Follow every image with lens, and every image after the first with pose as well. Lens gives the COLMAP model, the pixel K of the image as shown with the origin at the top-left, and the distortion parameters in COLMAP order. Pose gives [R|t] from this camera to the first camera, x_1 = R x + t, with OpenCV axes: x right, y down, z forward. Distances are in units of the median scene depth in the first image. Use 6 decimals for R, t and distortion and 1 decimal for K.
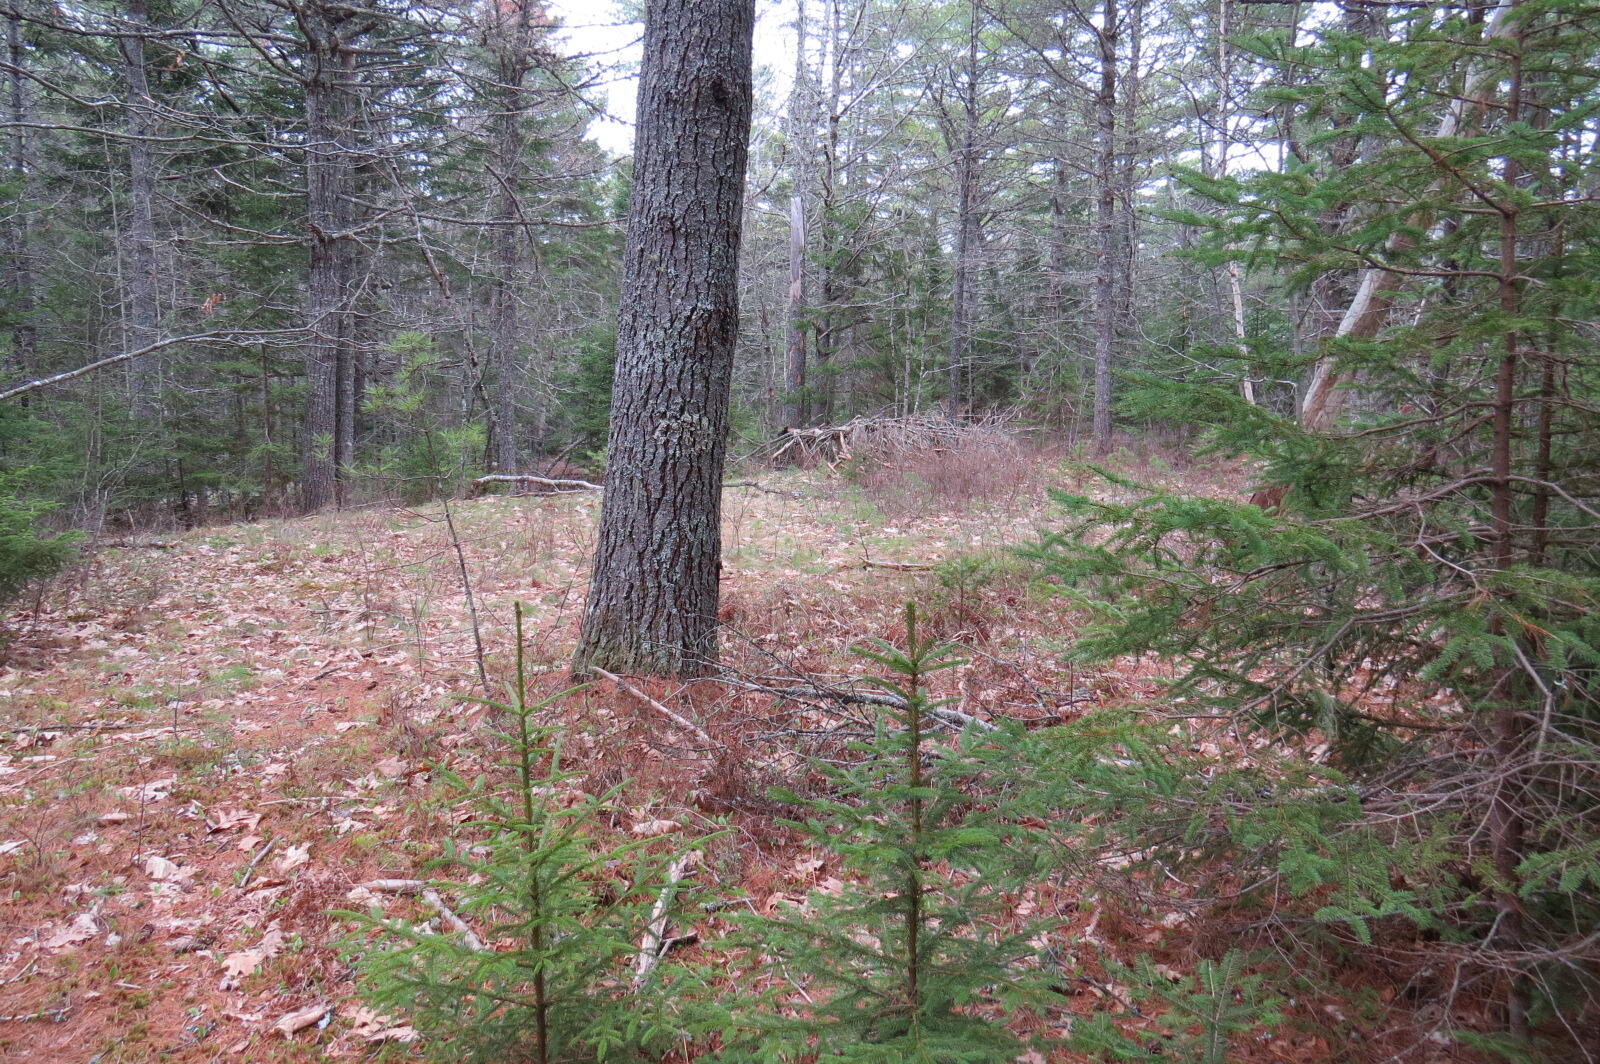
lens RADIAL K [[1129.6, 0, 797.2], [0, 1129.6, 527.9], [0, 0, 1]] dist [-0.026163, 0.007620]
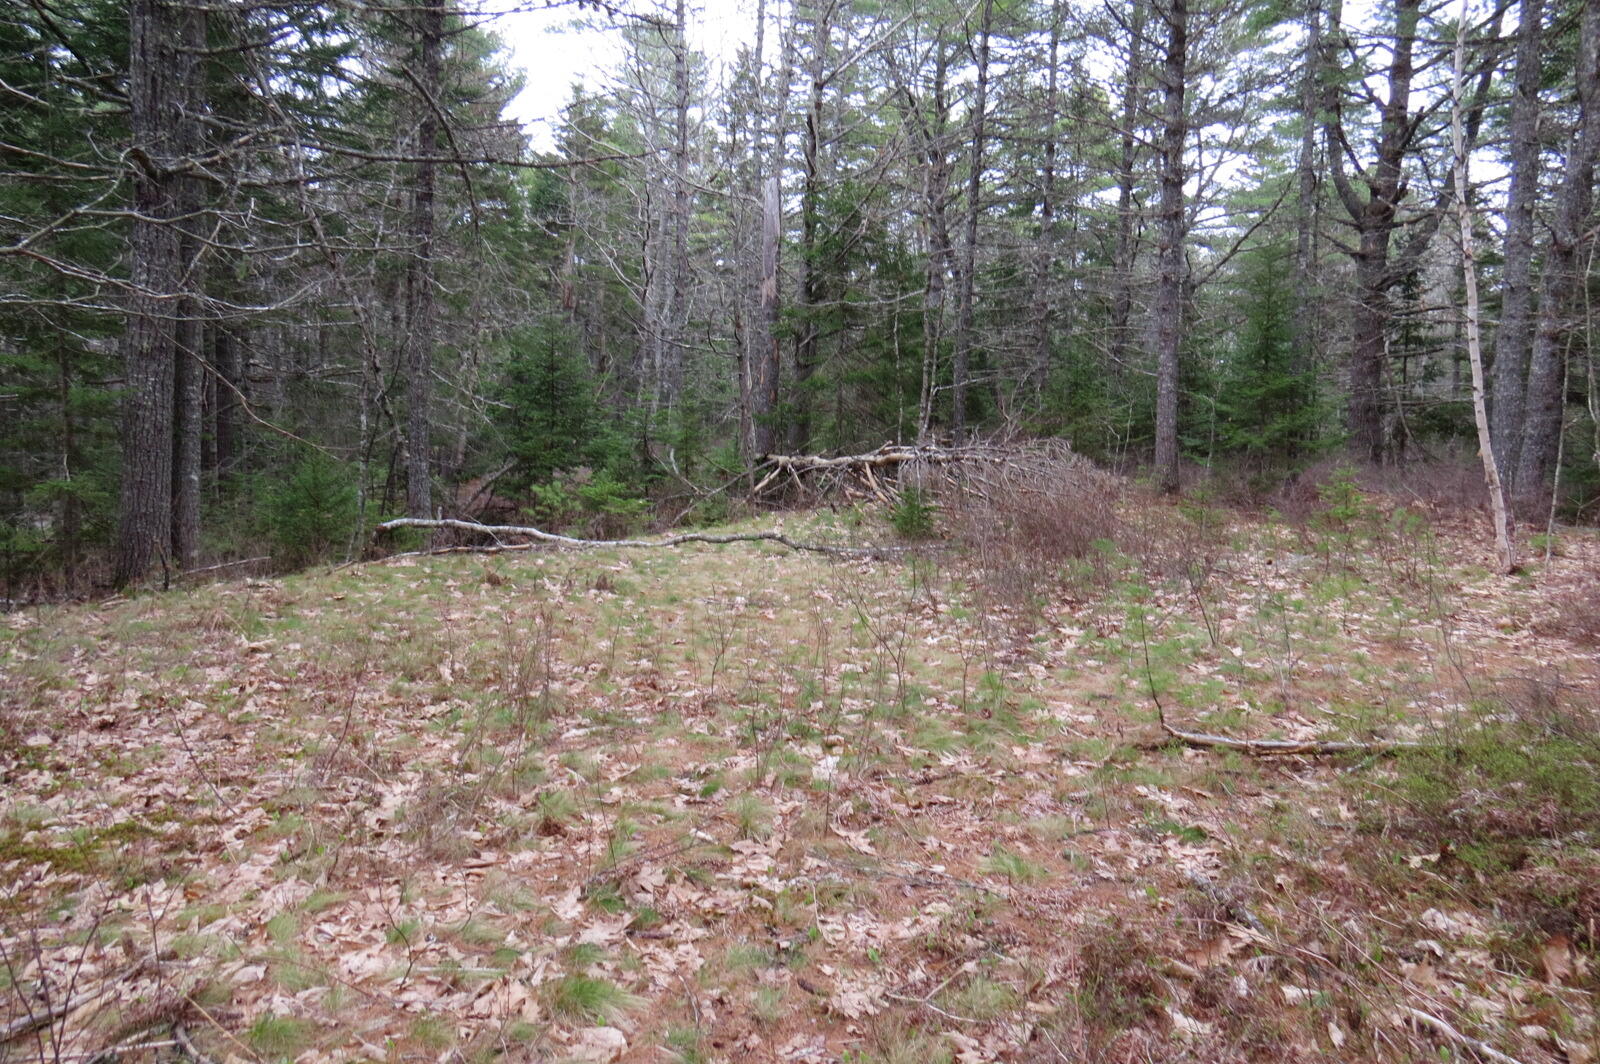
lens RADIAL K [[1129.6, 0, 792.4], [0, 1129.6, 533.3], [0, 0, 1]] dist [-0.026163, 0.007620]
pose [[0.996443, 0.003725, 0.084191, -0.078118], [-0.002737, 0.999926, -0.011855, -0.028388], [-0.084229, 0.011582, 0.996379, 0.243103]]
